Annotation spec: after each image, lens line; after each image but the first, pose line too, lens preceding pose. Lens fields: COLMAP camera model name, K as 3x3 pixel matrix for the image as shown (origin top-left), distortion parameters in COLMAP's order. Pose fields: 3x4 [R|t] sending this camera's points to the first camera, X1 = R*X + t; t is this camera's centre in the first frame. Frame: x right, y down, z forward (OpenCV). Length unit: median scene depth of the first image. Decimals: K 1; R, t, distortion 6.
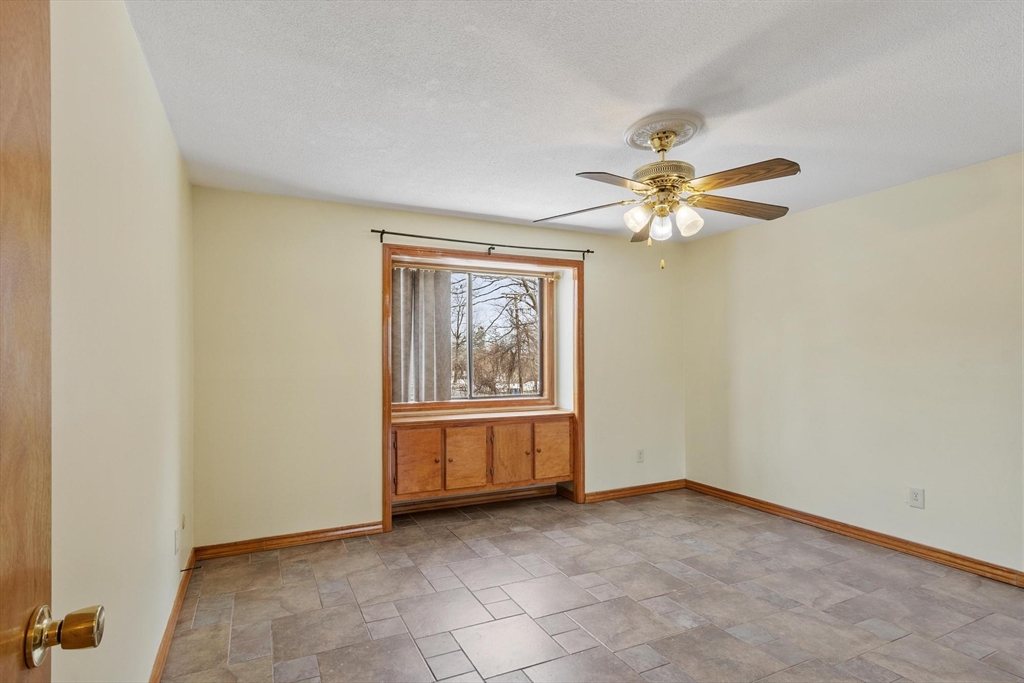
lens RADIAL K [[524.5, 0, 494.9], [0, 524.5, 356.1], [0, 0, 1]] dist [0.000523, -0.003088]
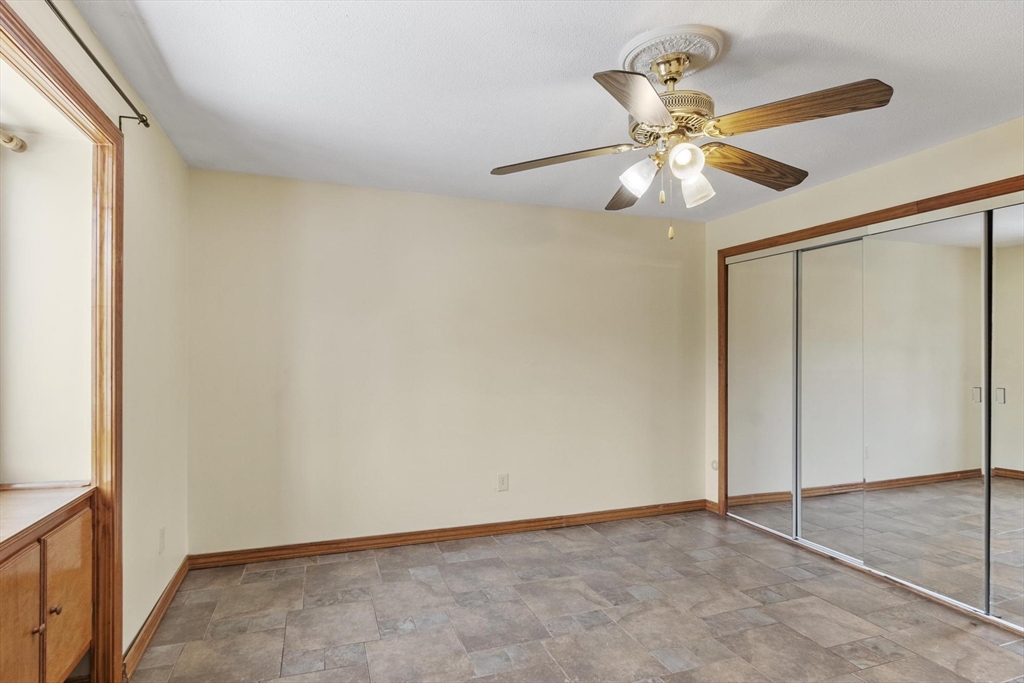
lens RADIAL K [[524.5, 0, 504.5], [0, 524.5, 359.0], [0, 0, 1]] dist [0.000523, -0.003088]
pose [[0.084665, 0.011426, 0.996344, -0.281246], [-0.008661, 0.999905, -0.010731, 0.013166], [-0.996372, -0.007721, 0.084755, 0.766264]]
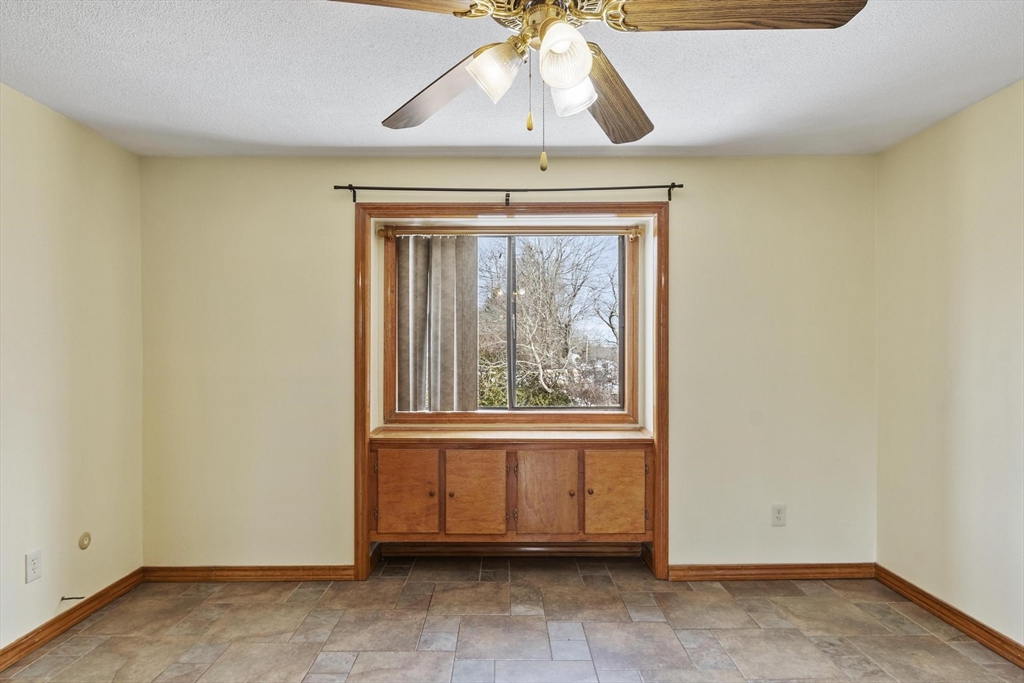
lens RADIAL K [[572.5, 0, 500.4], [0, 572.5, 355.6], [0, 0, 1]] dist [-0.003338, 0.000289]
pose [[0.906502, 0.004563, -0.422176, 0.330916], [-0.000502, 0.999953, 0.009728, -0.001038], [0.422200, -0.008607, 0.906462, 0.332751]]
